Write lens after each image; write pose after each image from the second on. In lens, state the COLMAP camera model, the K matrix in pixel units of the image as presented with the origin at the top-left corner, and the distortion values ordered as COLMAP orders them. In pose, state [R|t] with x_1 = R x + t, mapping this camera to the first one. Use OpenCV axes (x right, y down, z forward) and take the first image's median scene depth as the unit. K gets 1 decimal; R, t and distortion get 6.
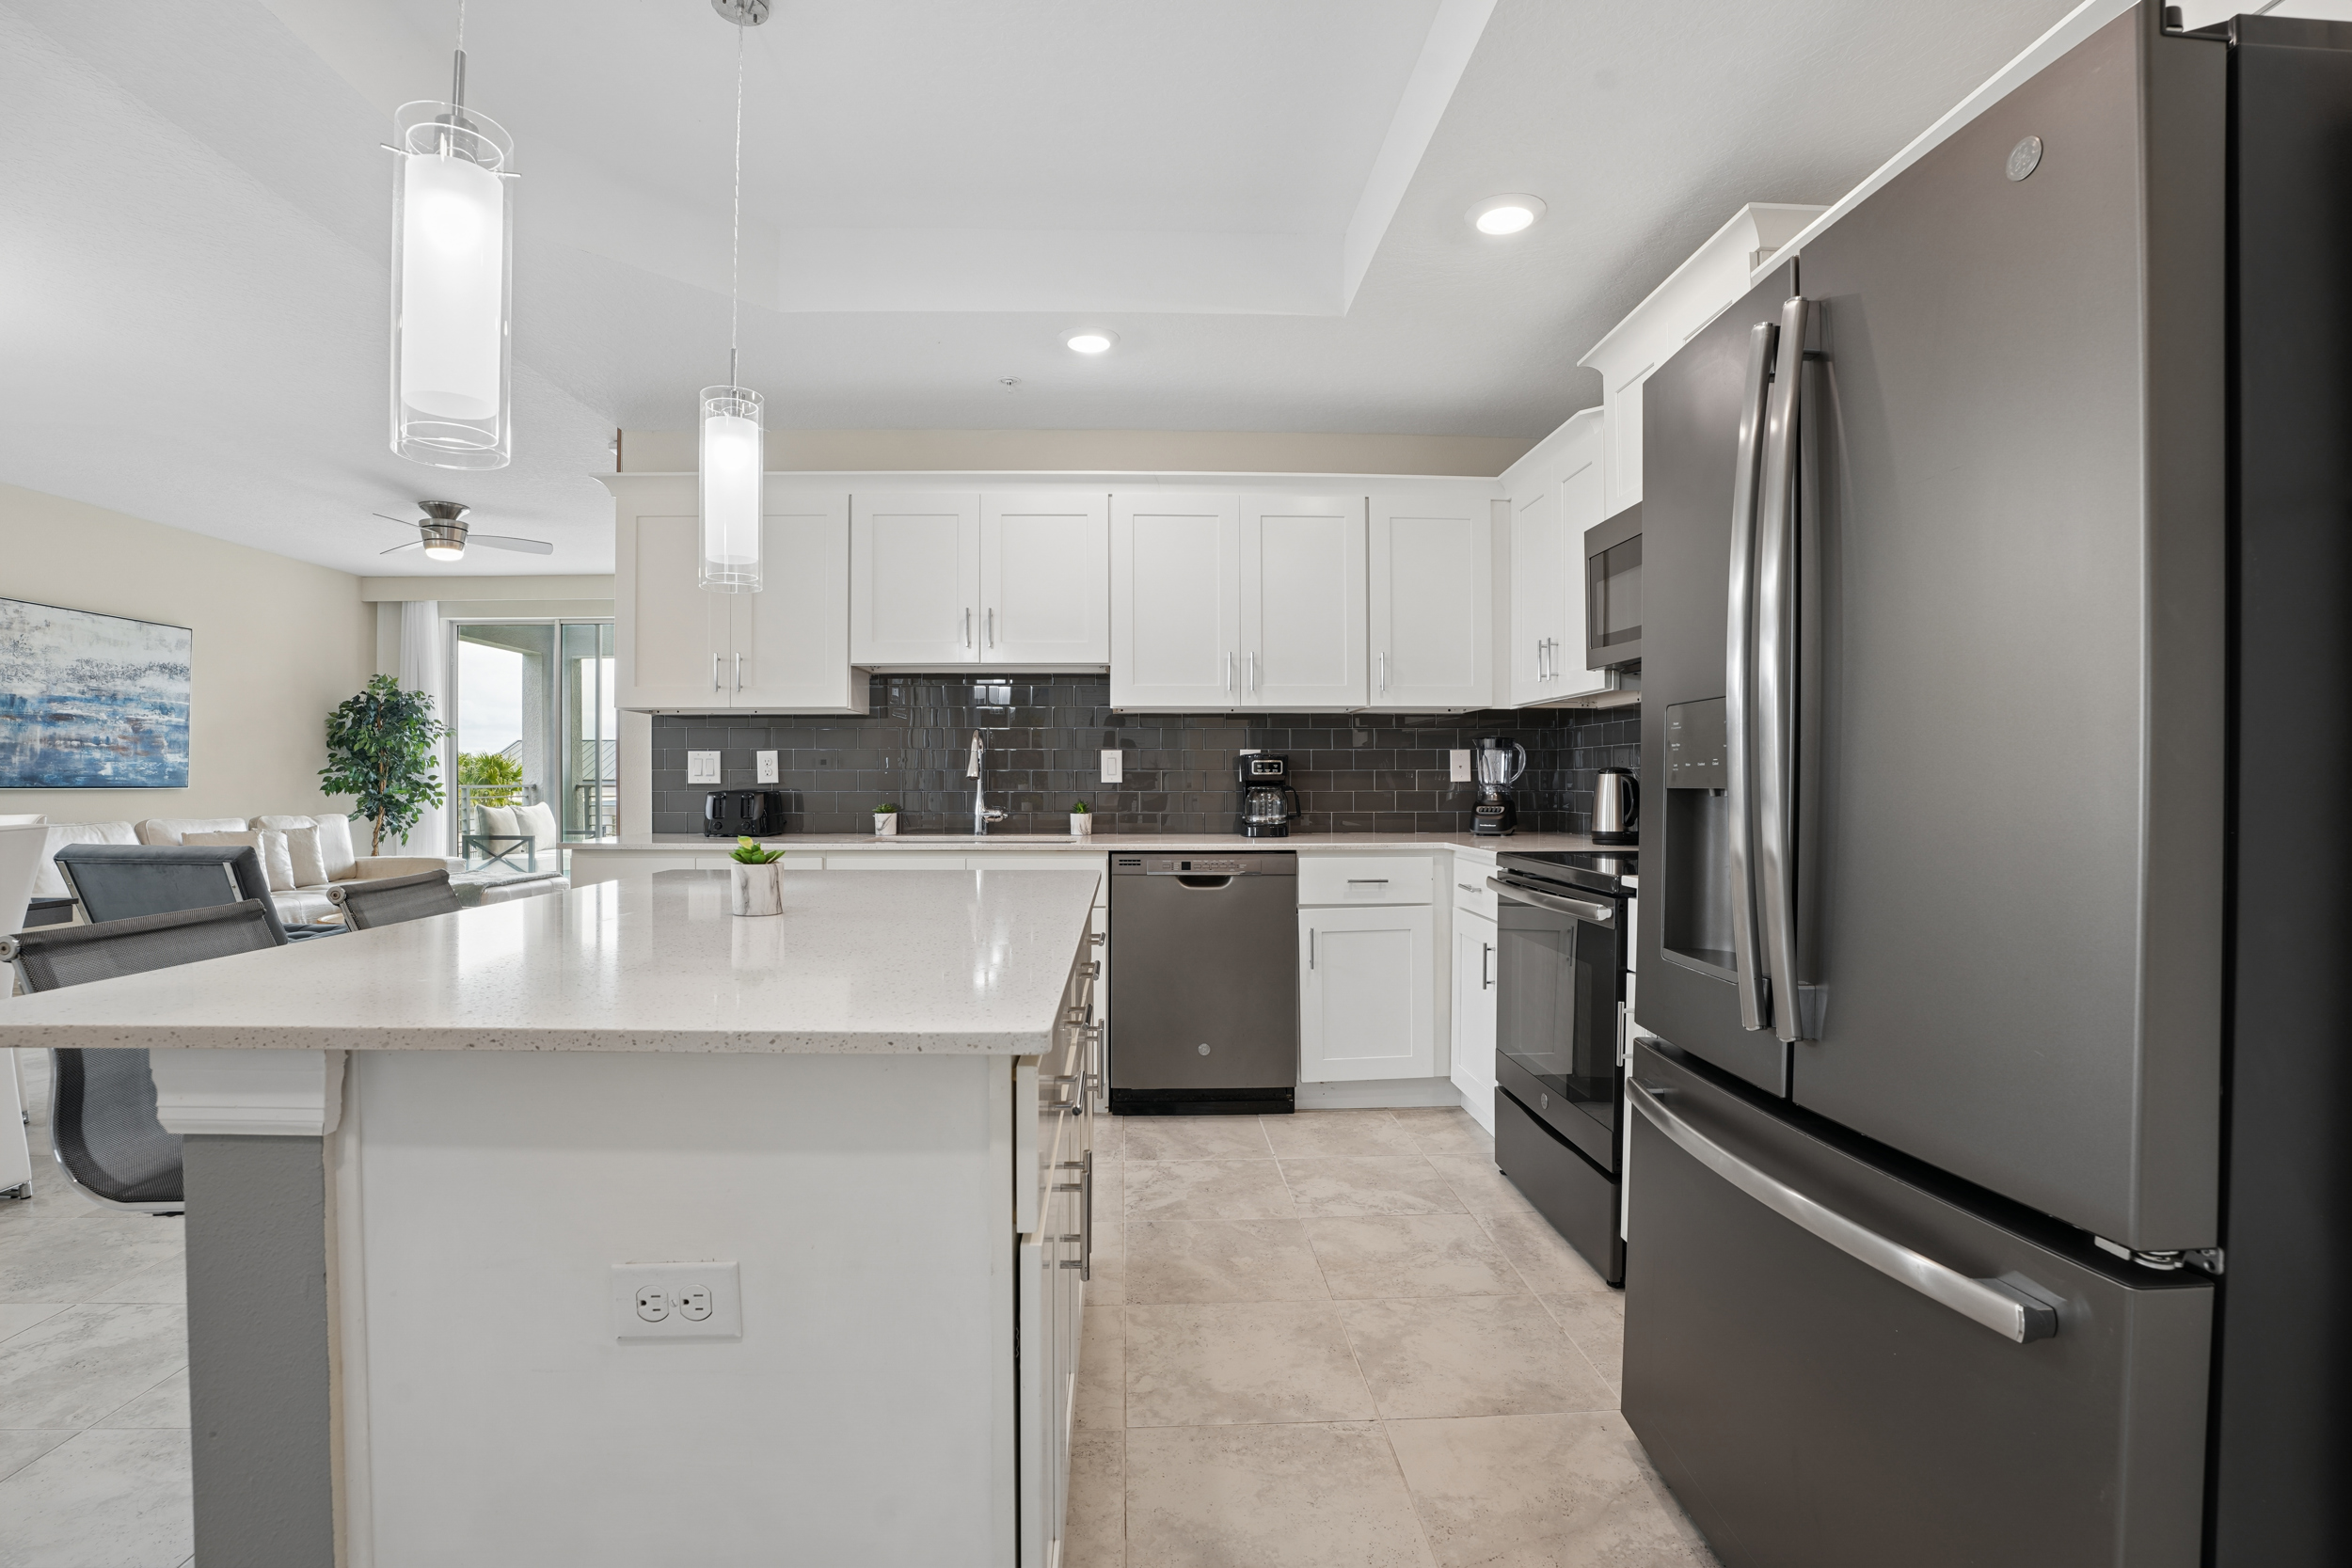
lens RADIAL K [[1097.4, 0, 1169.9], [0, 1097.4, 782.3], [0, 0, 1]] dist [-0.066129, 0.018892]
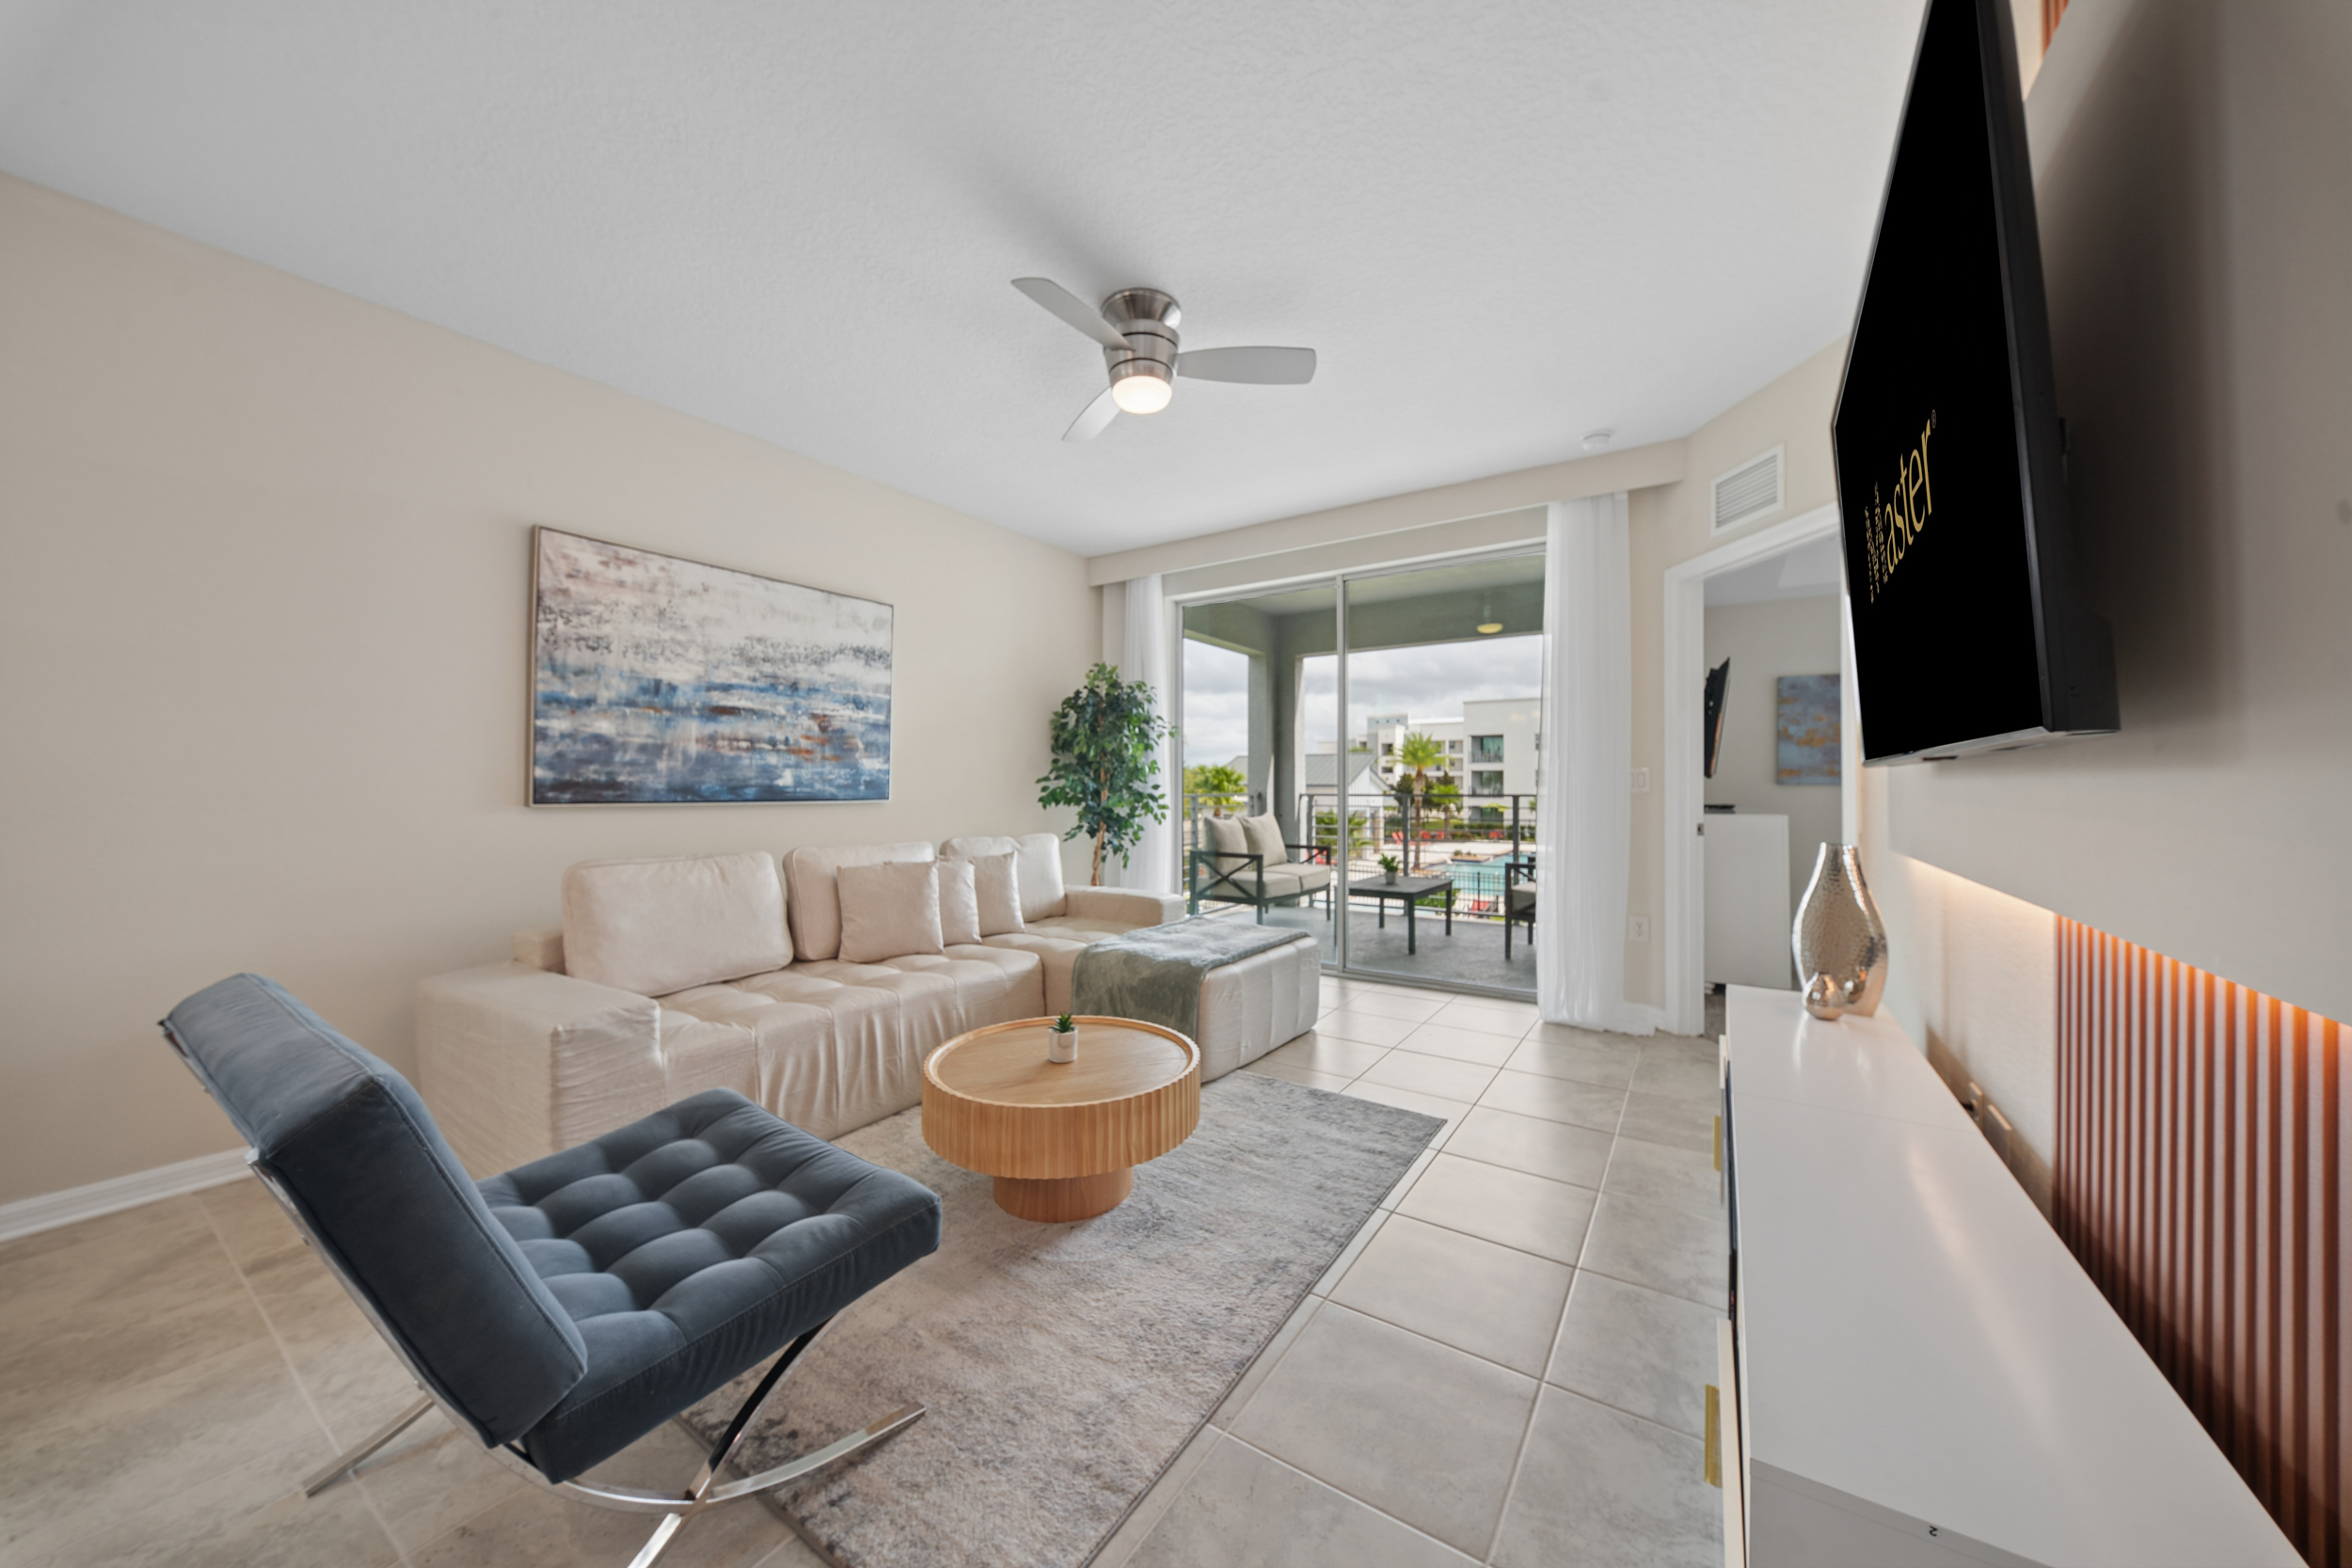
lens RADIAL K [[828.4, 0, 1175.5], [0, 828.4, 782.7], [0, 0, 1]] dist [0.005526, -0.005430]
pose [[0.814113, -0.001630, -0.580704, -0.590910], [-0.001342, 0.999988, -0.004688, -0.009006], [0.580704, 0.004596, 0.814102, 0.939230]]
